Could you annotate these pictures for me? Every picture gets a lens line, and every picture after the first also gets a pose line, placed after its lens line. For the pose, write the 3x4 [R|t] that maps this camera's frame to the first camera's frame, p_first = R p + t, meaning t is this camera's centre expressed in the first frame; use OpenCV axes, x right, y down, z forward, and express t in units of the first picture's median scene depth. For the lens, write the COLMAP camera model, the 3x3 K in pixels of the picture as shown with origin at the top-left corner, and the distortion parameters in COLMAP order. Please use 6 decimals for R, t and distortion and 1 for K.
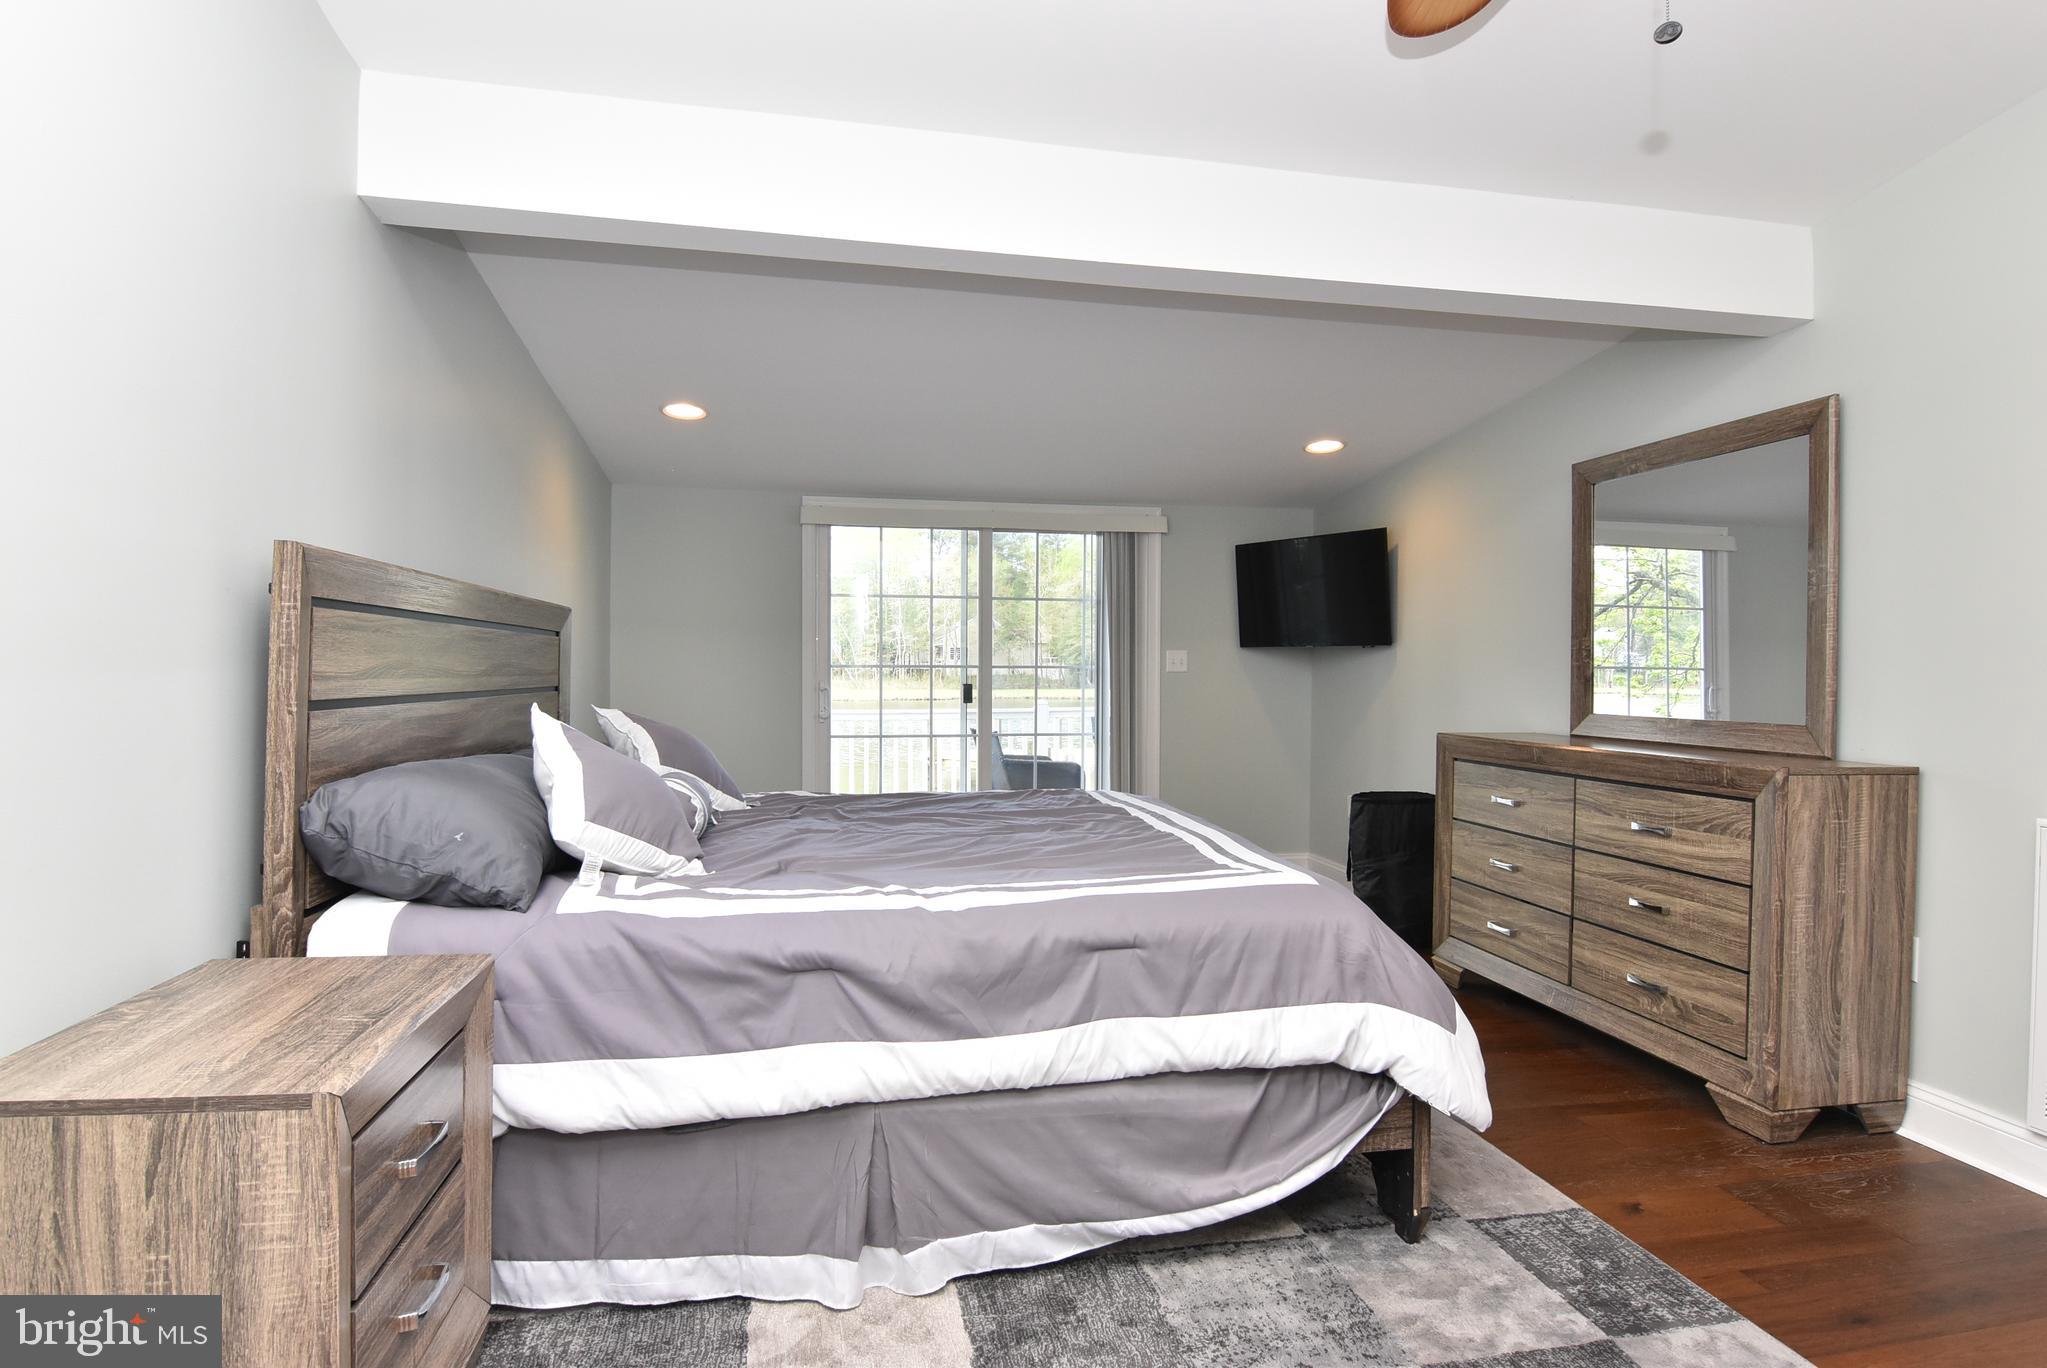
lens RADIAL K [[1088.1, 0, 1018.1], [0, 1088.1, 683.6], [0, 0, 1]] dist [0.003990, -0.018554]
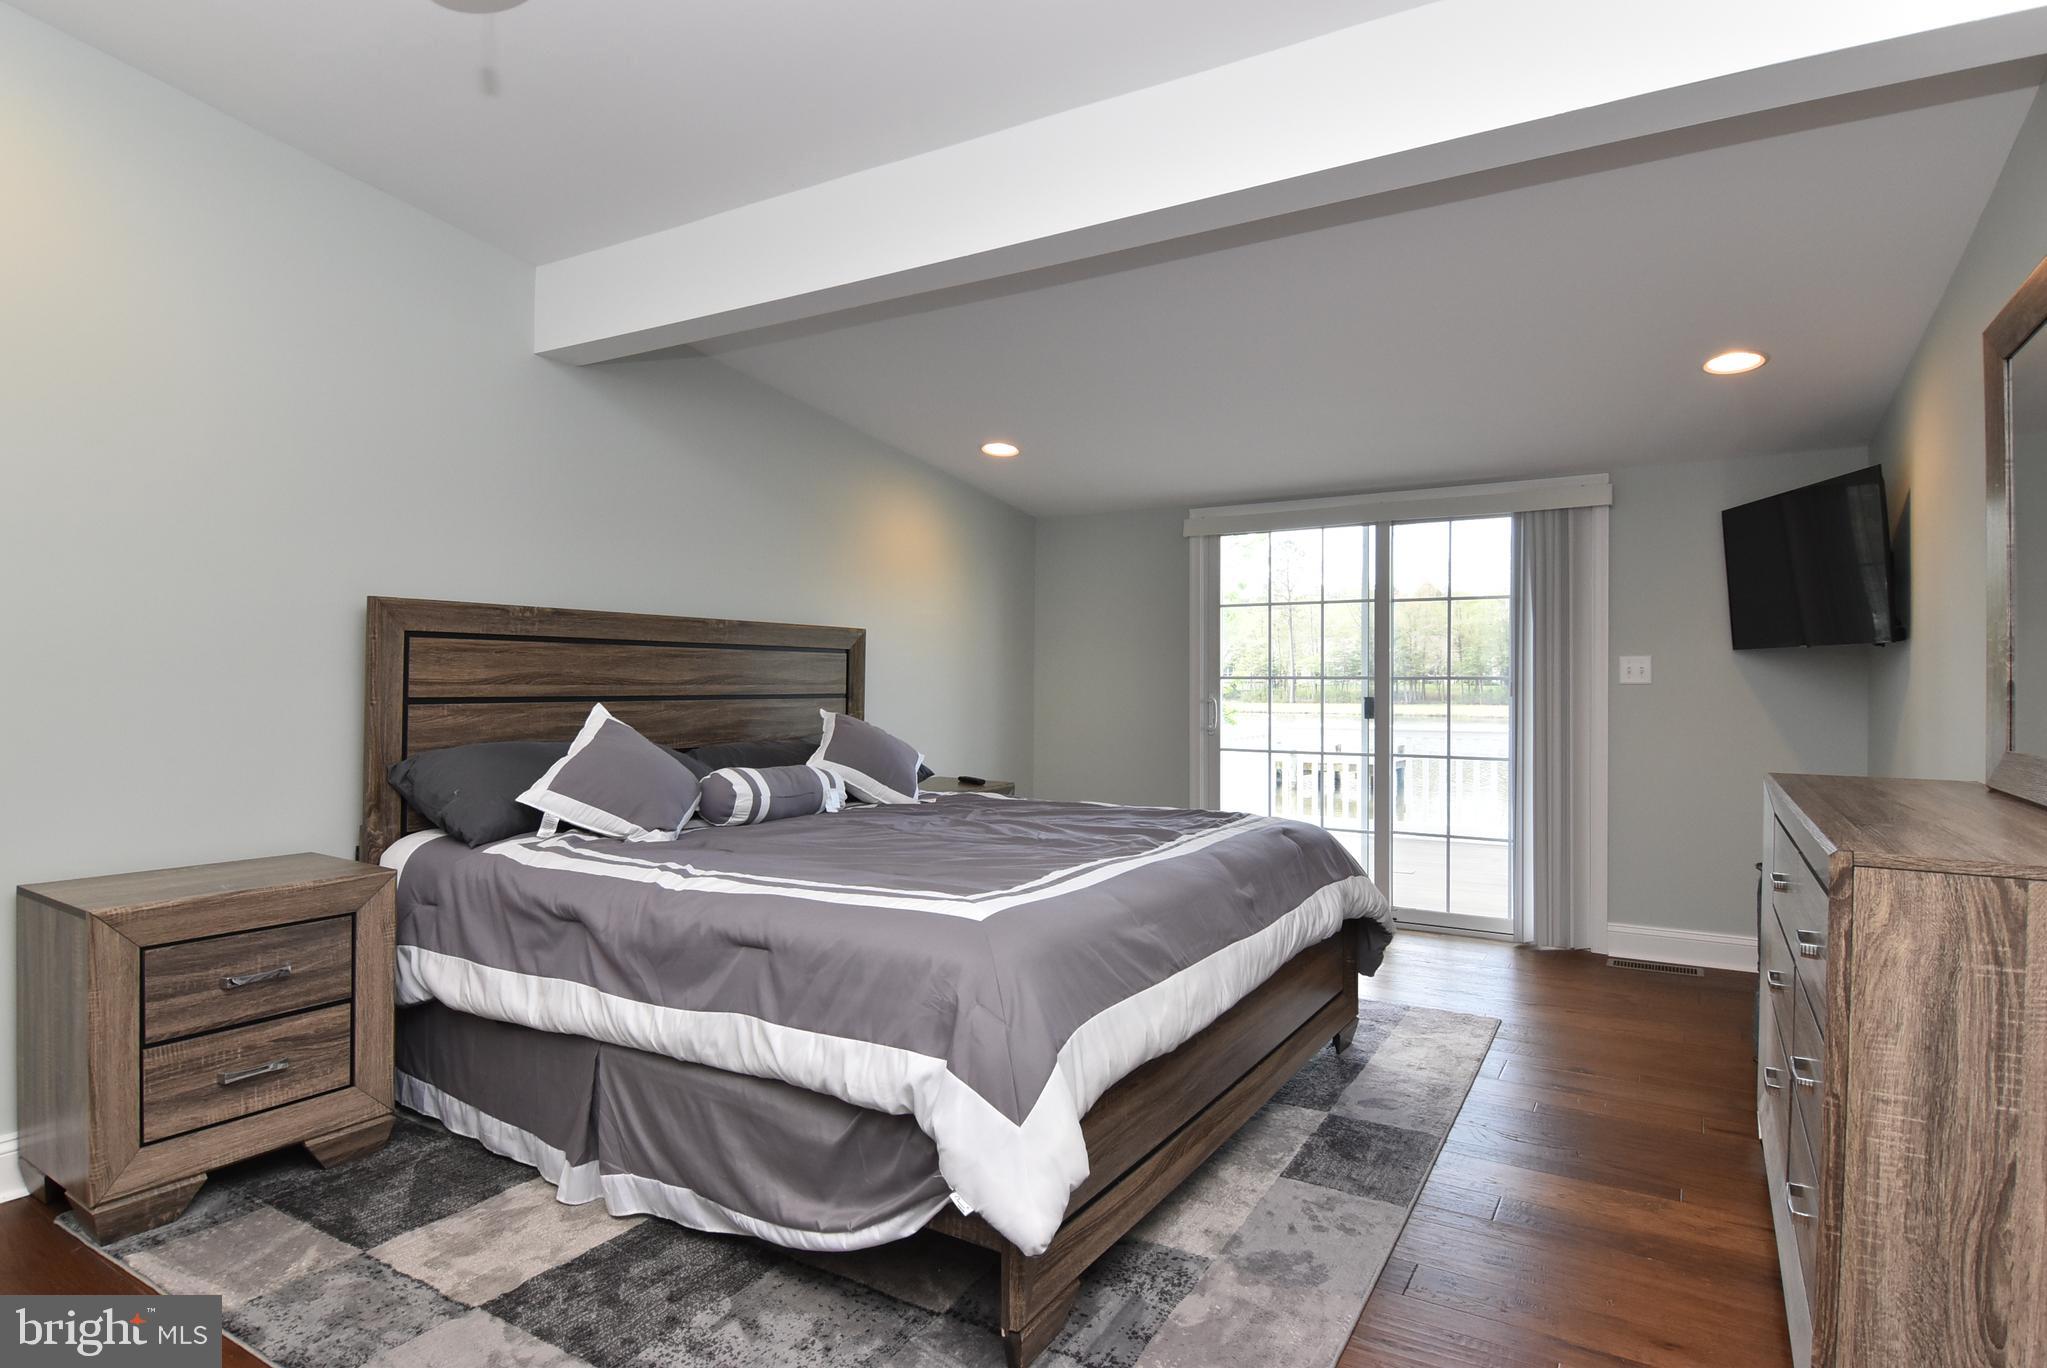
lens RADIAL K [[1088.1, 0, 1028.2], [0, 1088.1, 685.1], [0, 0, 1]] dist [0.003990, -0.018554]
pose [[0.741394, -0.000137, -0.671070, 0.761424], [-0.009176, 0.999904, -0.010340, 0.003948], [0.671008, 0.013824, 0.741322, 0.322916]]
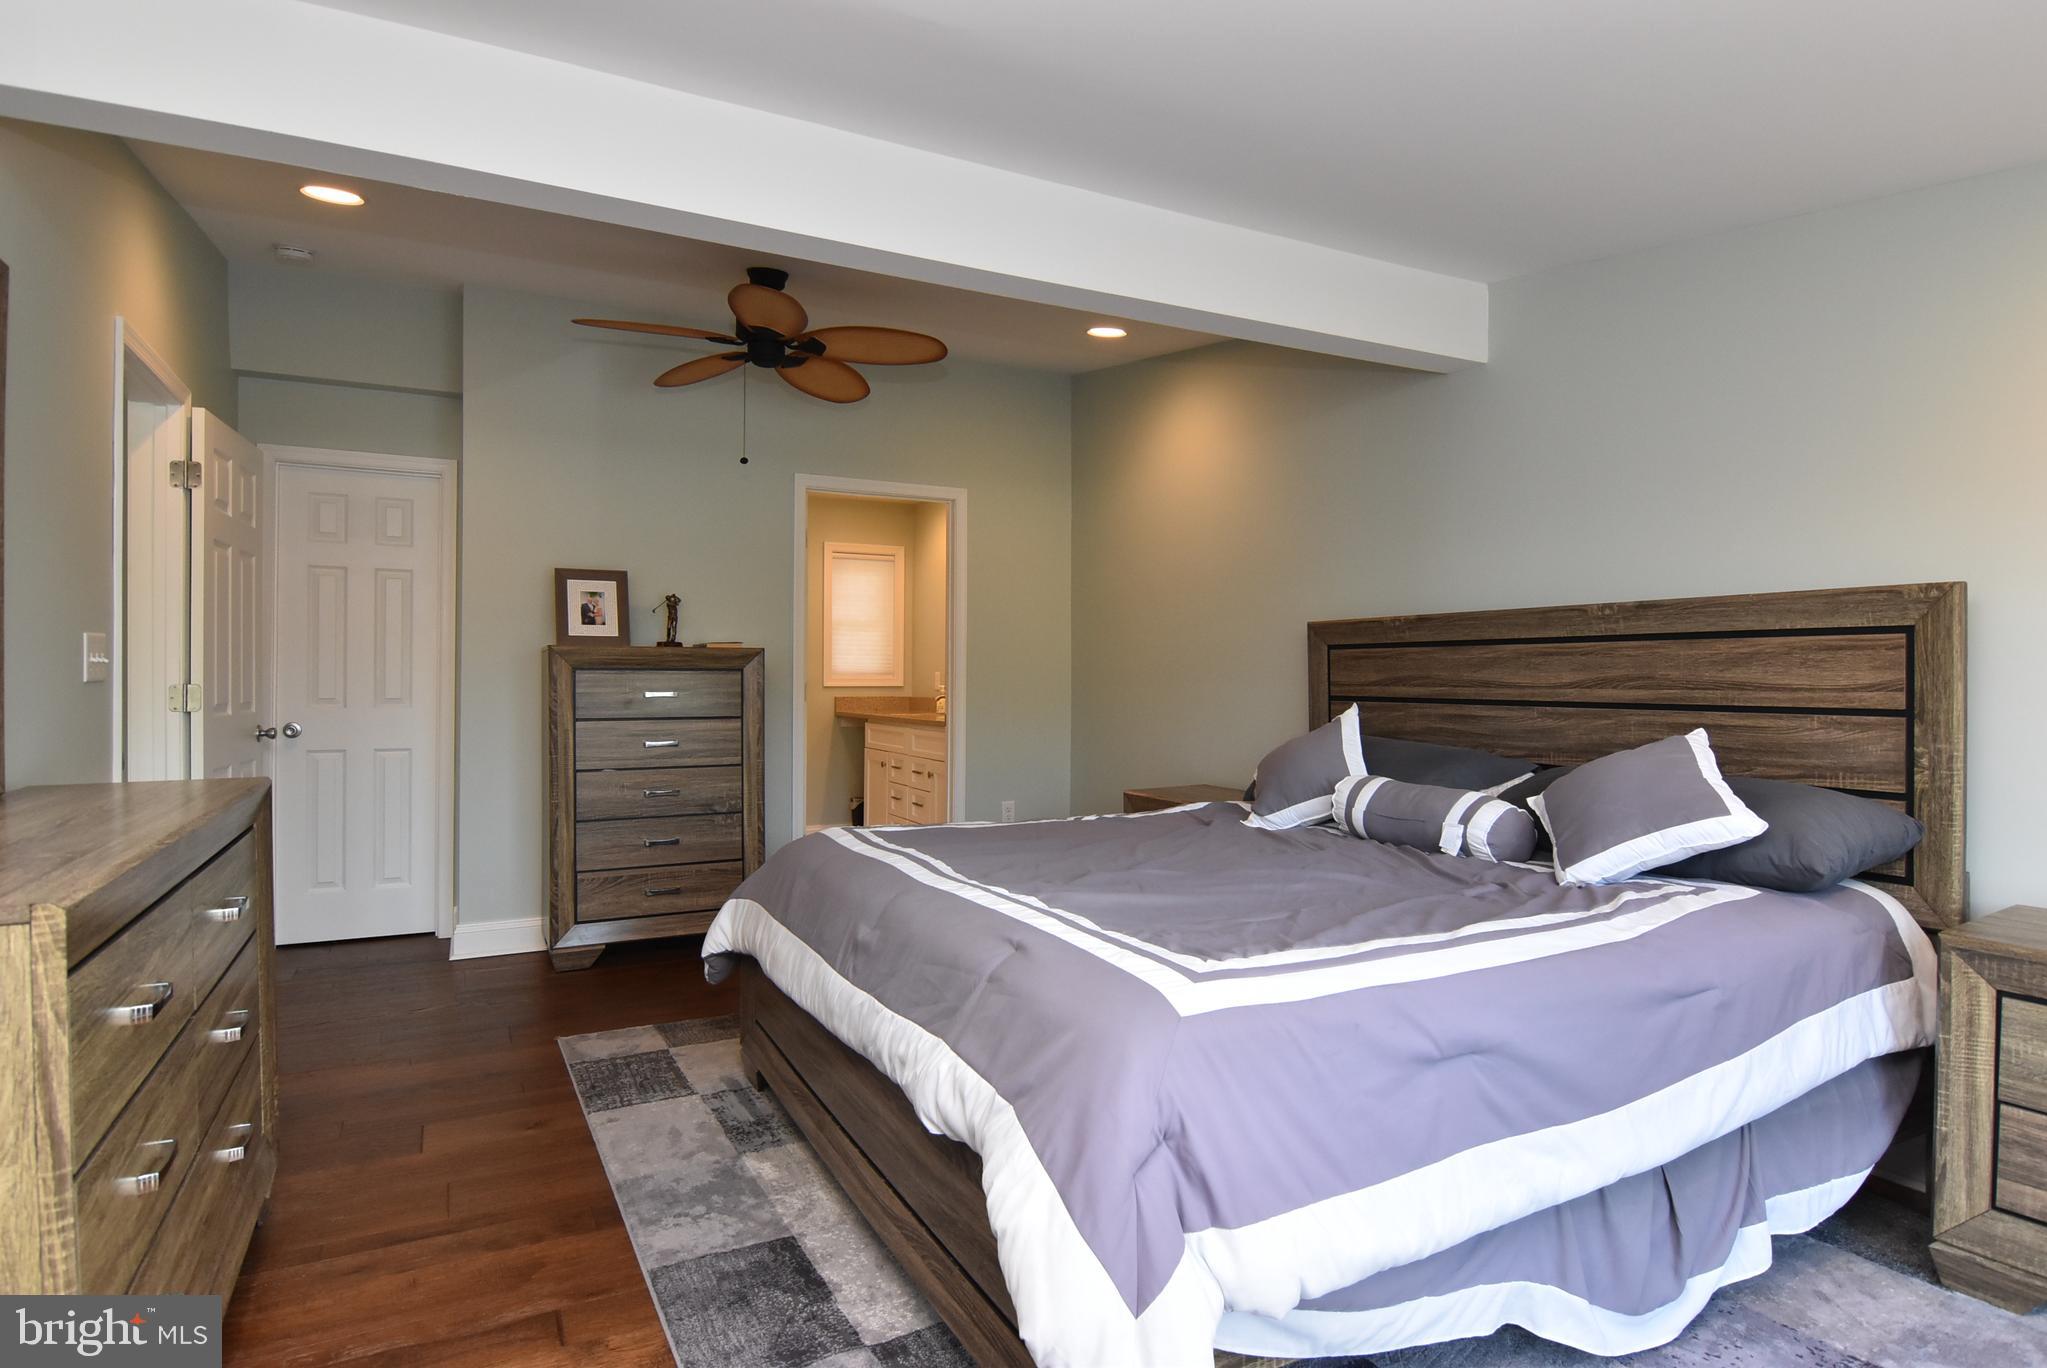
lens RADIAL K [[1088.1, 0, 1013.6], [0, 1088.1, 686.5], [0, 0, 1]] dist [0.003990, -0.018554]
pose [[-0.957583, -0.007830, -0.288050, 0.370729], [-0.013689, 0.999738, 0.018332, -0.022820], [0.287831, 0.021498, -0.957440, 2.028168]]
